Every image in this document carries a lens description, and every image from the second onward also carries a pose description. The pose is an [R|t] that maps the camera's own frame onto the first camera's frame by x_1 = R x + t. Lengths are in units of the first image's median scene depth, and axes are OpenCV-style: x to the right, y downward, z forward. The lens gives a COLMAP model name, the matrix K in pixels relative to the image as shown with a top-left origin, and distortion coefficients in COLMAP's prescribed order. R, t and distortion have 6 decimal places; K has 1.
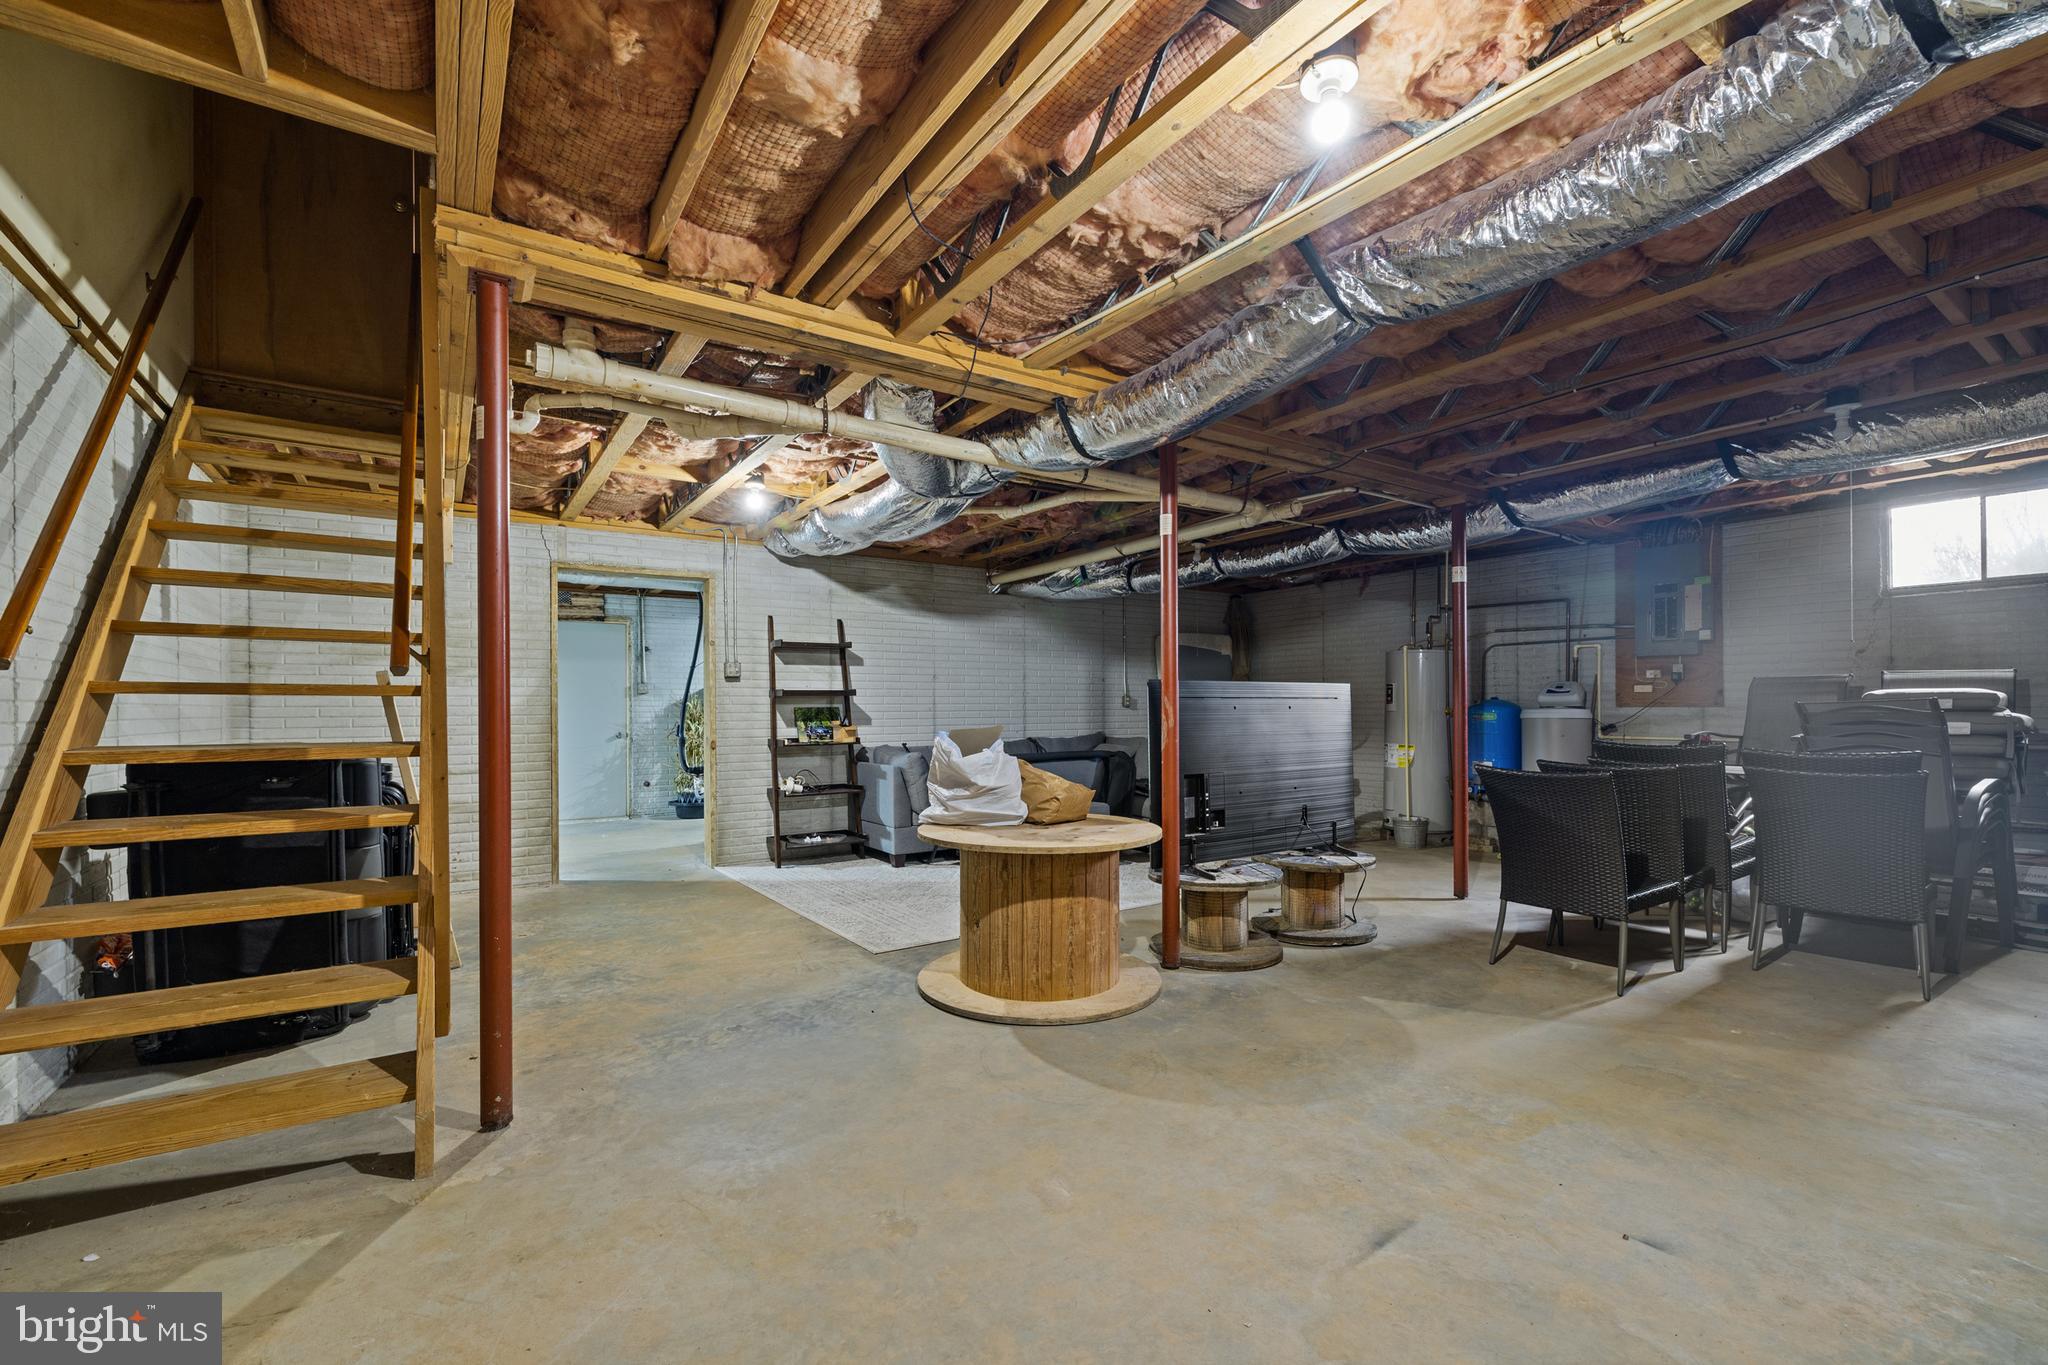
lens RADIAL K [[878.5, 0, 1019.3], [0, 878.5, 705.8], [0, 0, 1]] dist [0.002153, -0.000126]
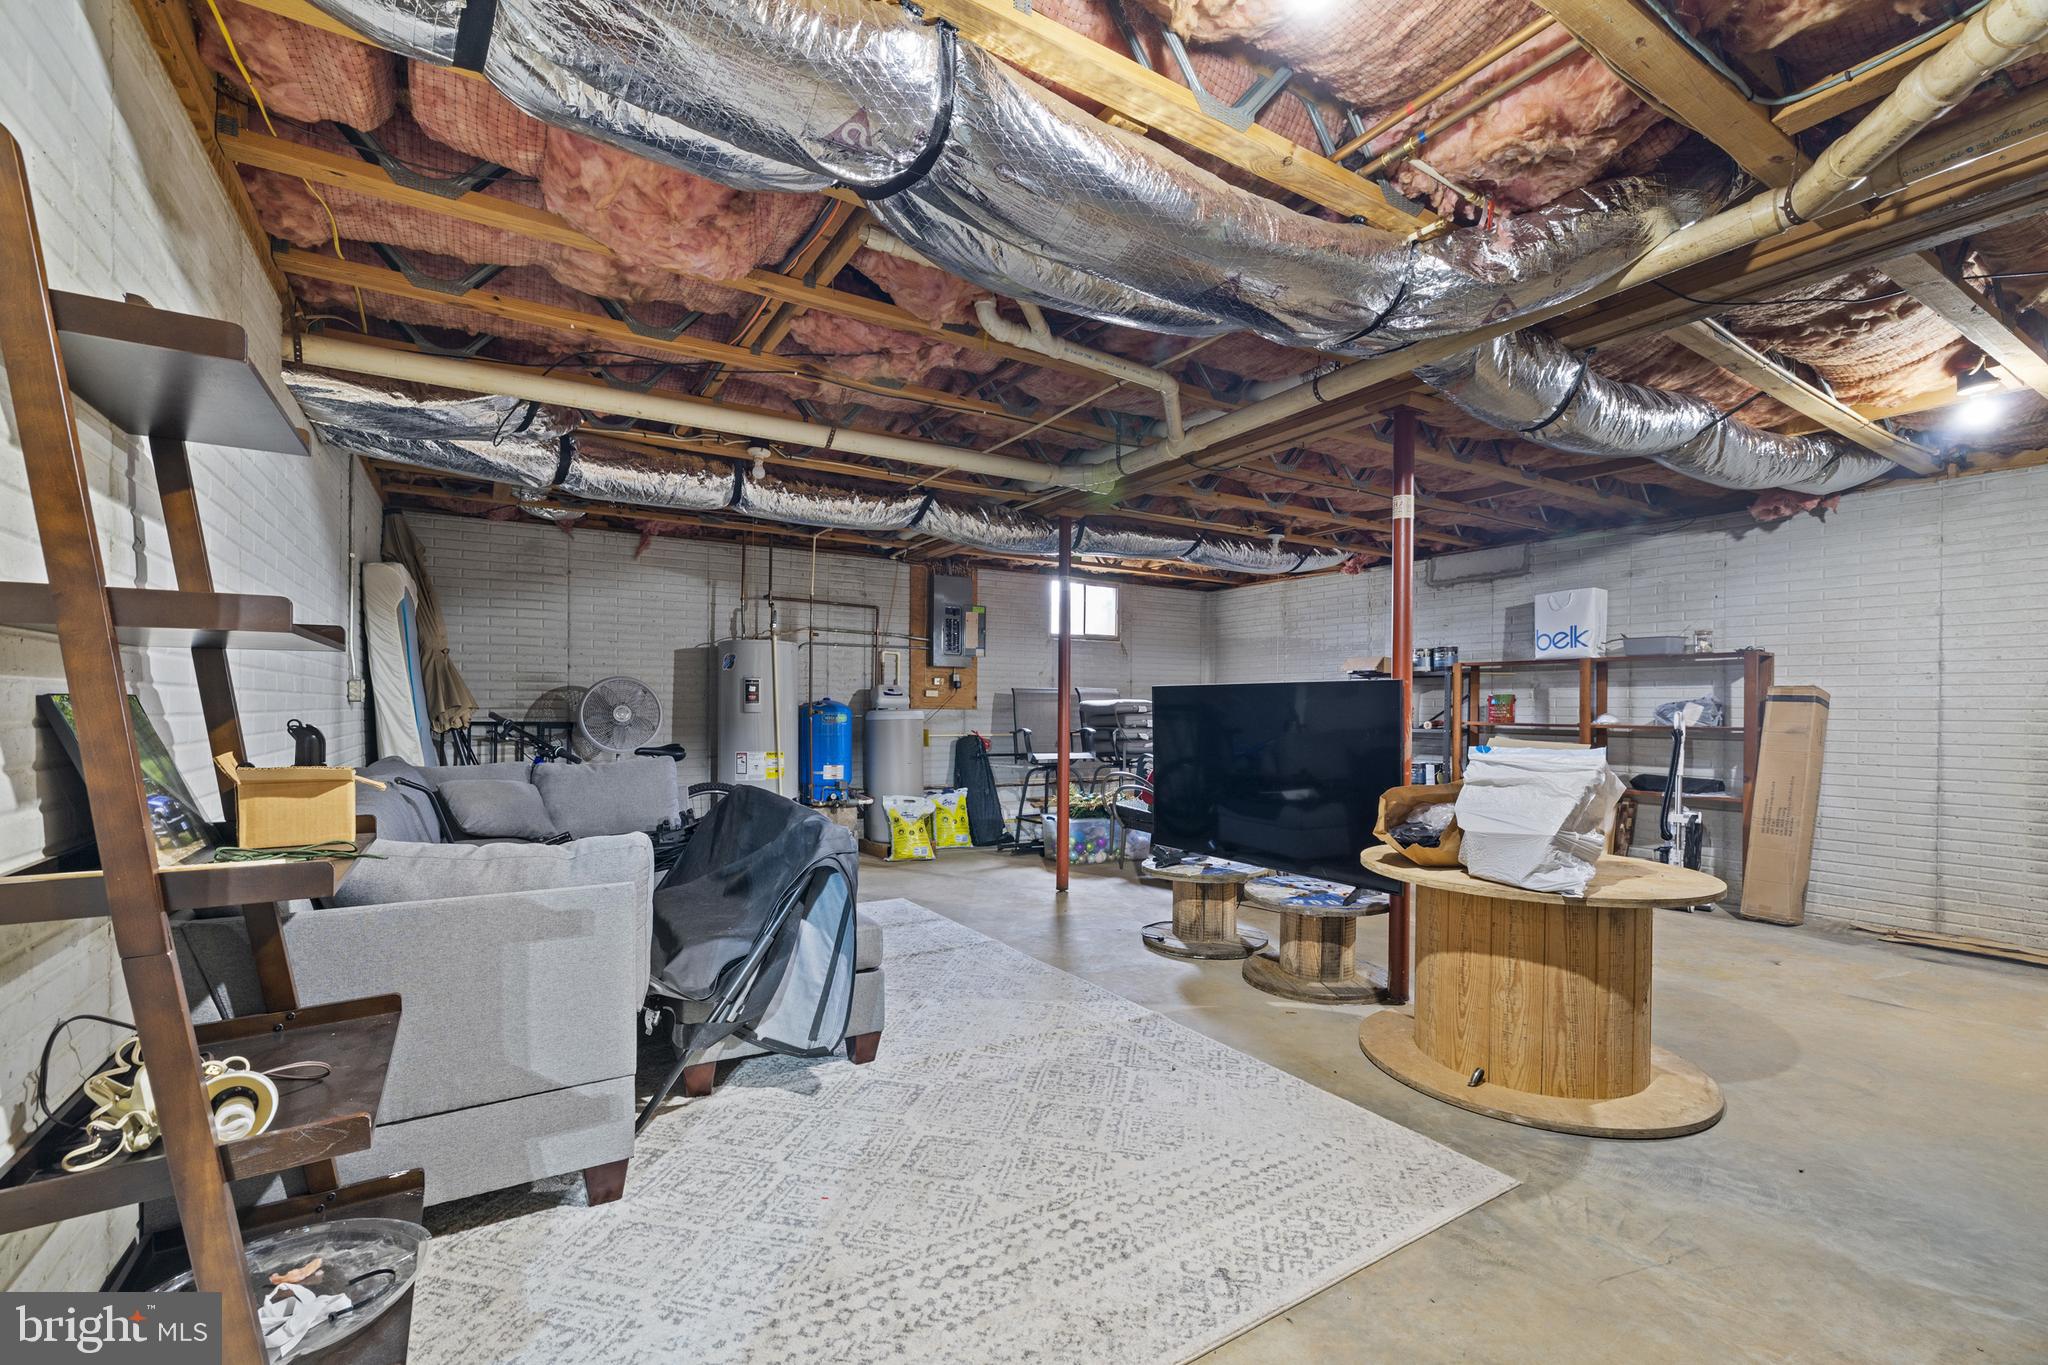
lens RADIAL K [[878.5, 0, 1019.3], [0, 878.5, 705.8], [0, 0, 1]] dist [0.002153, -0.000126]
pose [[0.038889, 0.007804, 0.999213, -0.481882], [-0.009786, 0.999925, -0.007429, 0.004582], [-0.999196, -0.009489, 0.038963, 0.882076]]
